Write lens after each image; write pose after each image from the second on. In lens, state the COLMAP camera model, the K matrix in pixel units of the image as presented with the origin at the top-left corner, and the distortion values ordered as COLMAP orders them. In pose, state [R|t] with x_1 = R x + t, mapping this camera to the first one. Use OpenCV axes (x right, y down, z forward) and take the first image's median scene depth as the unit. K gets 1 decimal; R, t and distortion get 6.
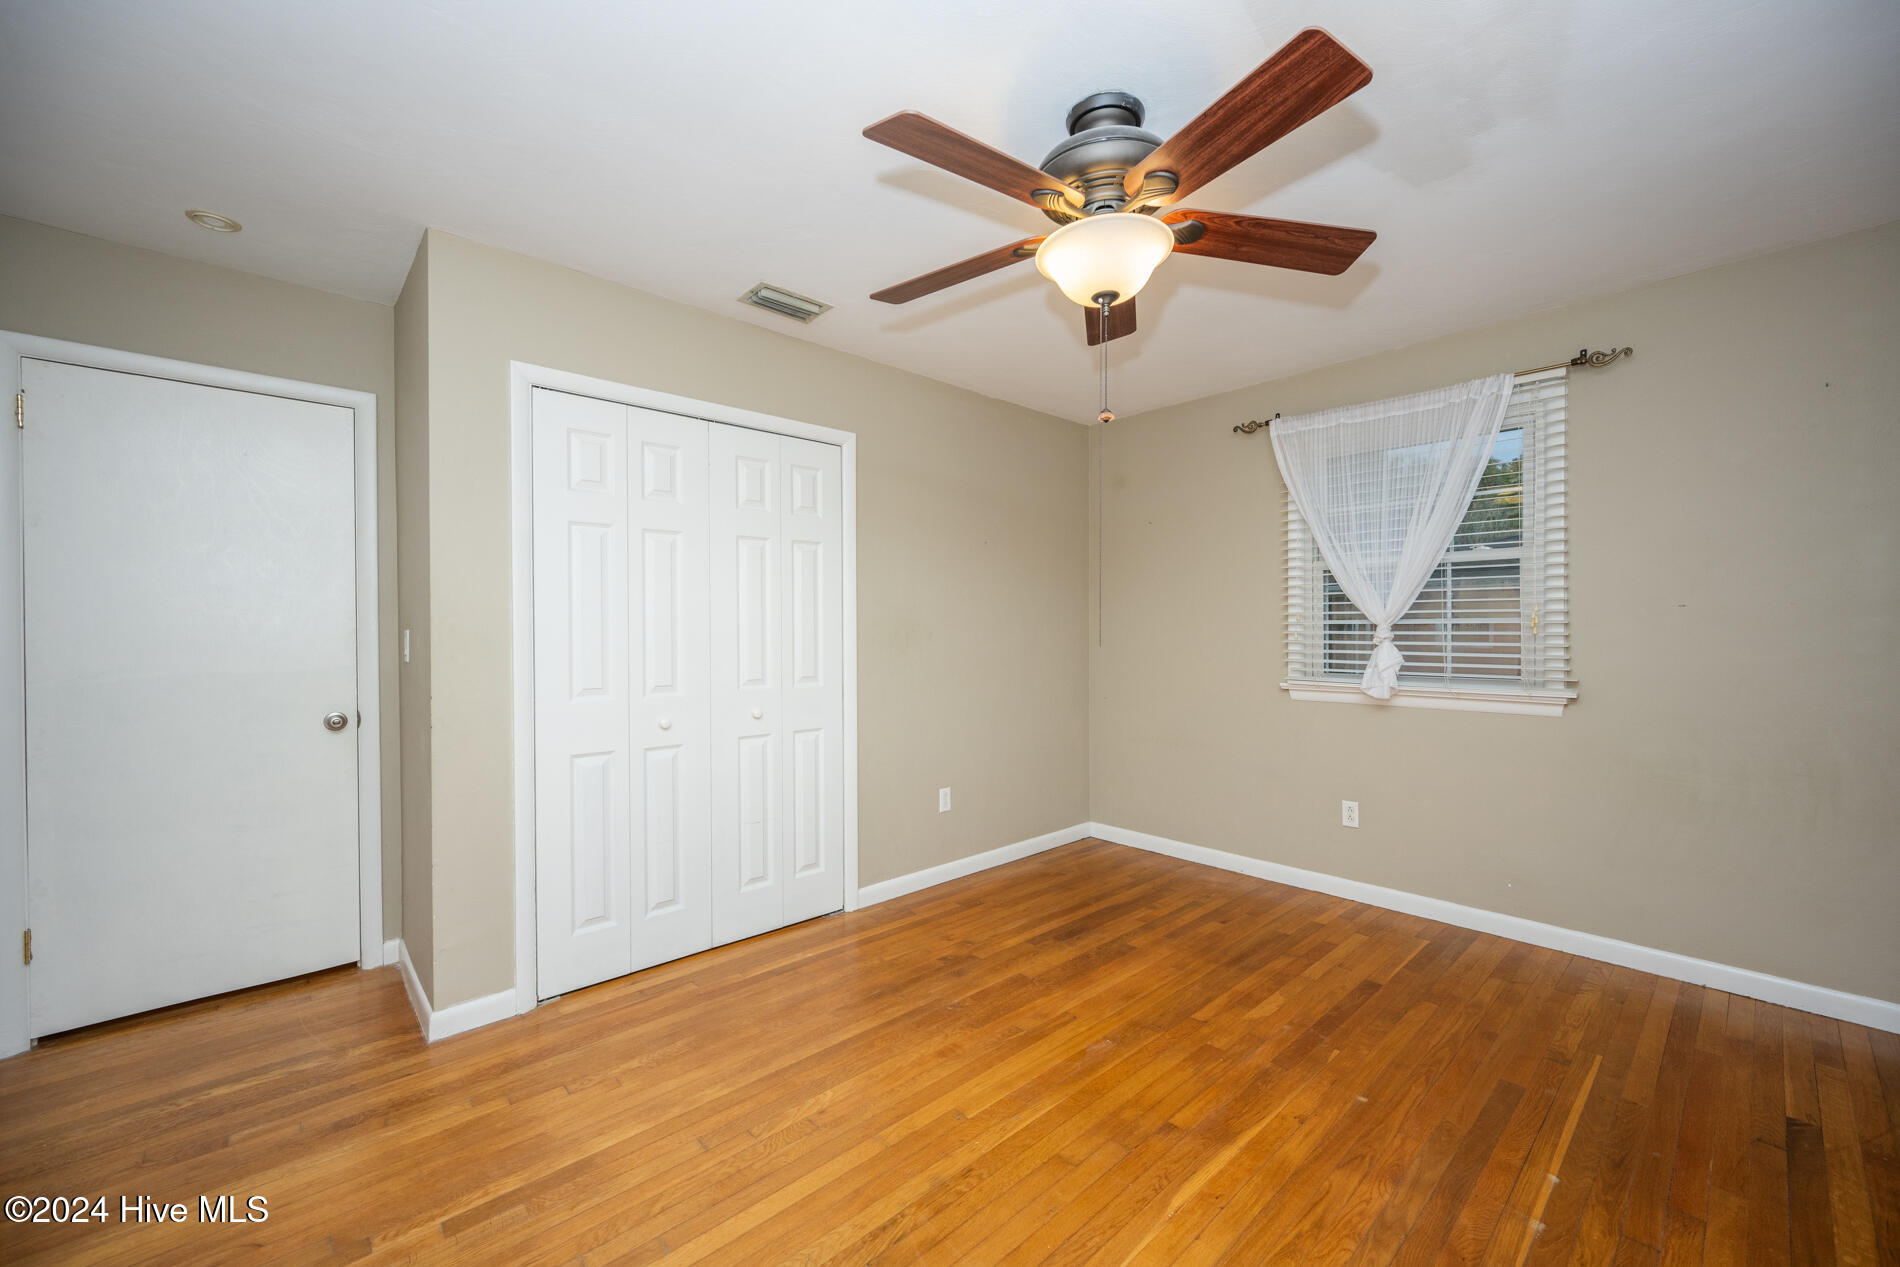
lens RADIAL K [[749.3, 0, 957.5], [0, 749.3, 630.1], [0, 0, 1]] dist [-0.000323, 0.000004]
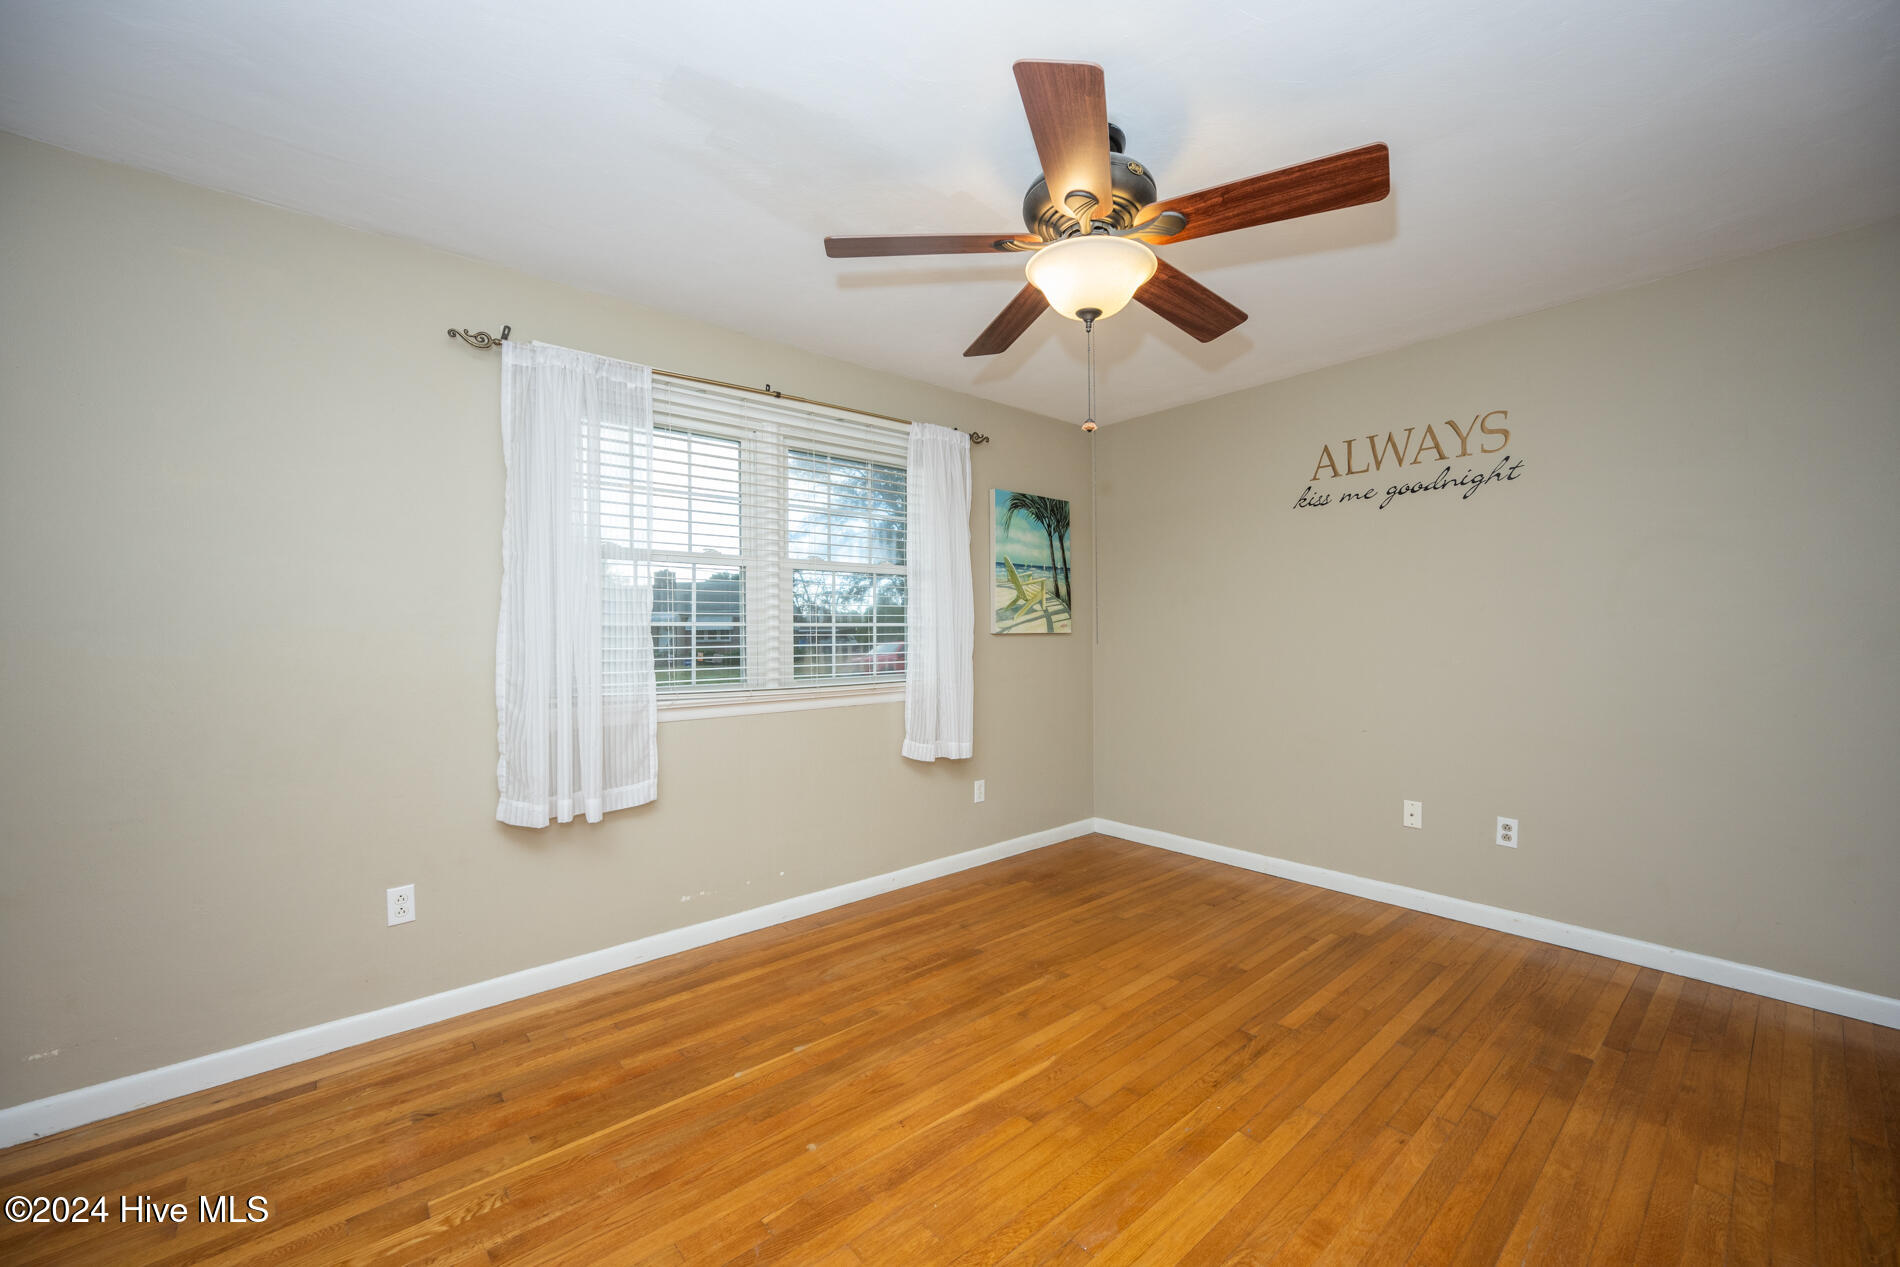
lens RADIAL K [[749.3, 0, 957.5], [0, 749.3, 630.1], [0, 0, 1]] dist [-0.000323, 0.000004]
pose [[-0.999504, 0.011110, 0.029467, 0.236074], [0.010947, 0.999924, -0.005681, 0.004282], [-0.029528, -0.005356, -0.999550, 1.368083]]
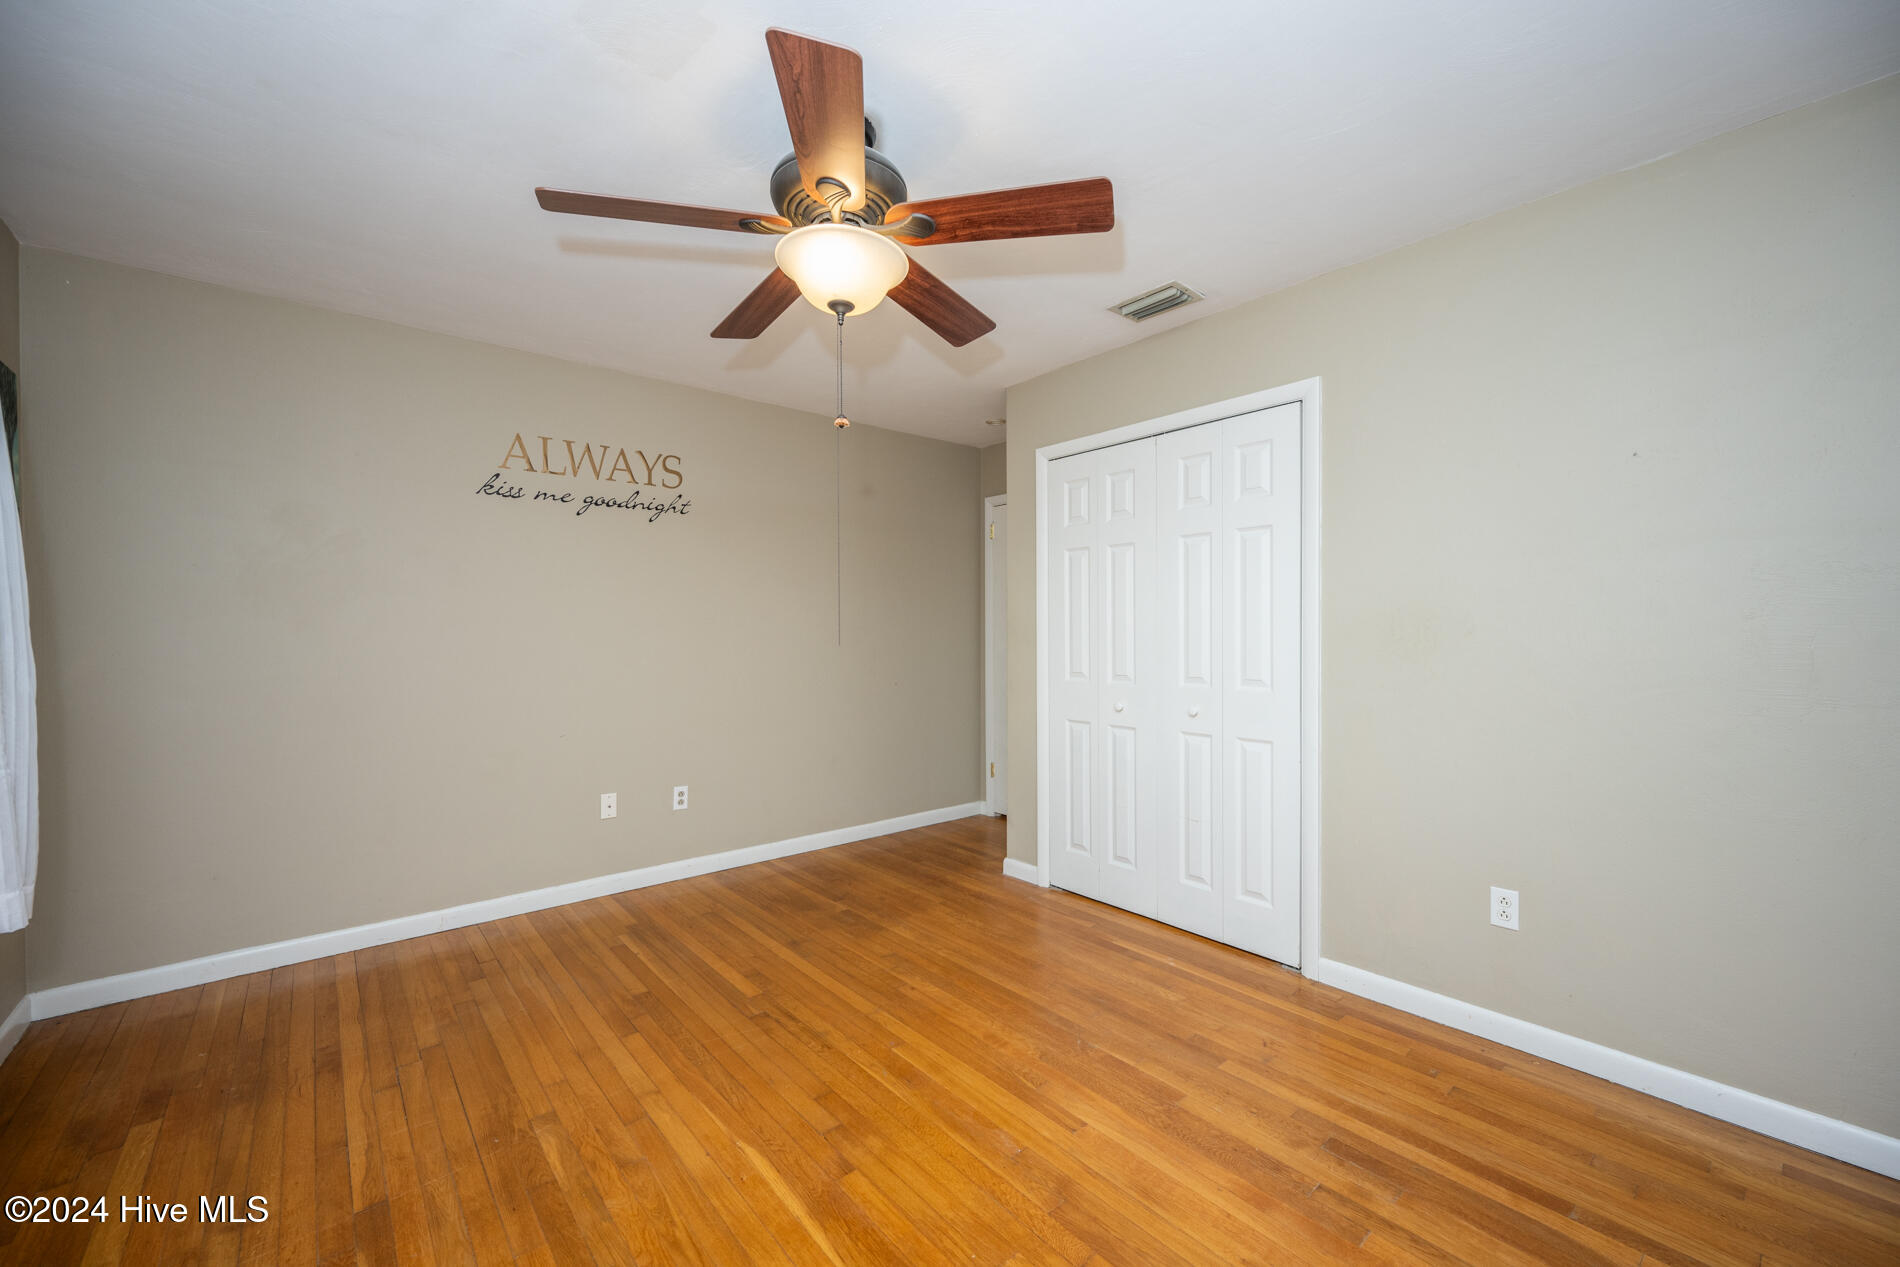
lens RADIAL K [[749.3, 0, 957.5], [0, 749.3, 630.1], [0, 0, 1]] dist [-0.000323, 0.000004]
pose [[-0.034286, 0.000485, -0.999412, 0.811229], [0.005599, 0.999984, 0.000293, 0.001219], [0.999396, -0.005586, -0.034289, 0.792048]]
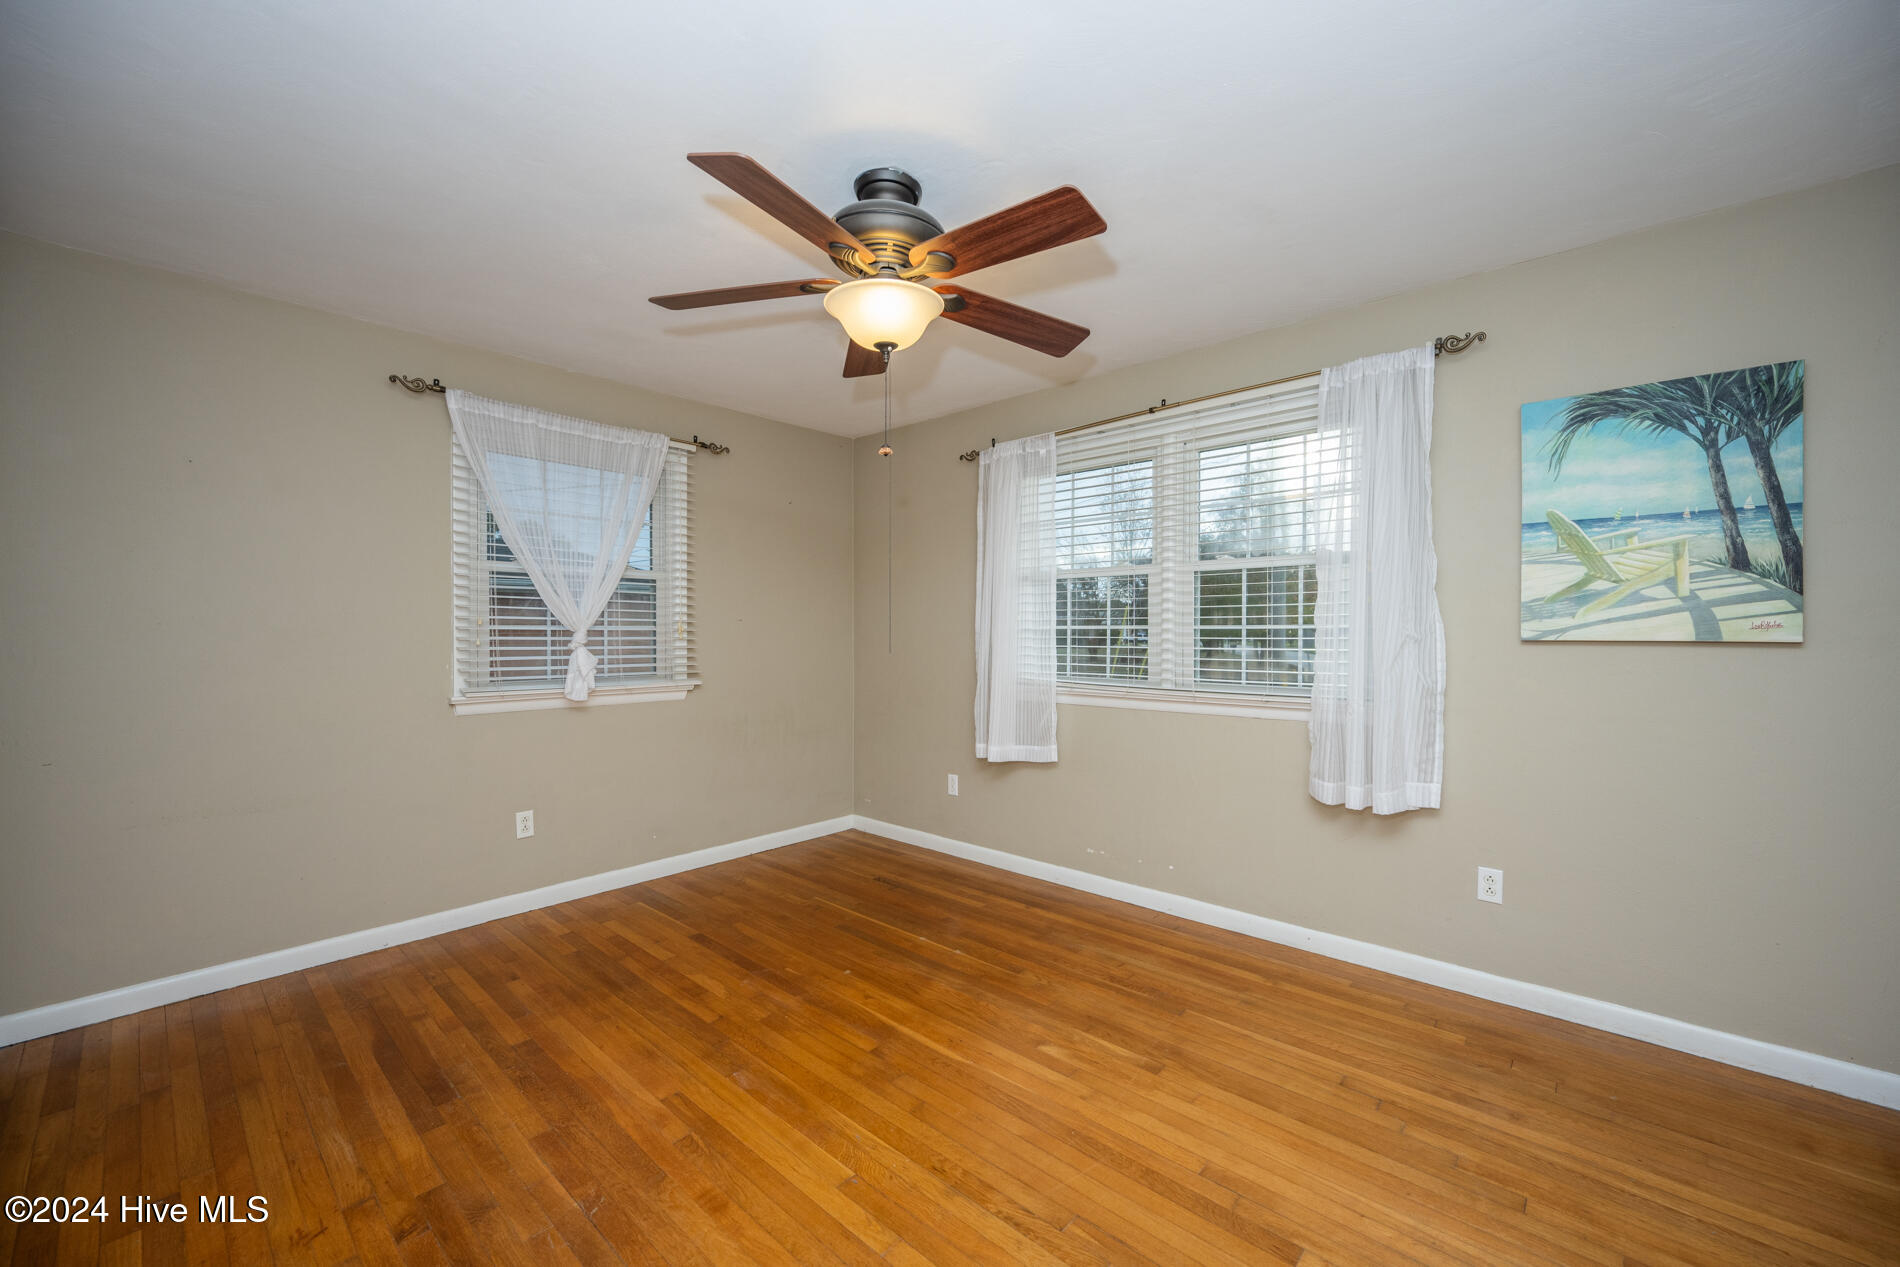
lens RADIAL K [[749.3, 0, 957.5], [0, 749.3, 630.1], [0, 0, 1]] dist [-0.000323, 0.000004]
pose [[-0.091095, 0.003535, 0.995836, -0.626707], [-0.000193, 0.999994, -0.003568, -0.005178], [-0.995842, -0.000517, -0.091094, 0.662445]]
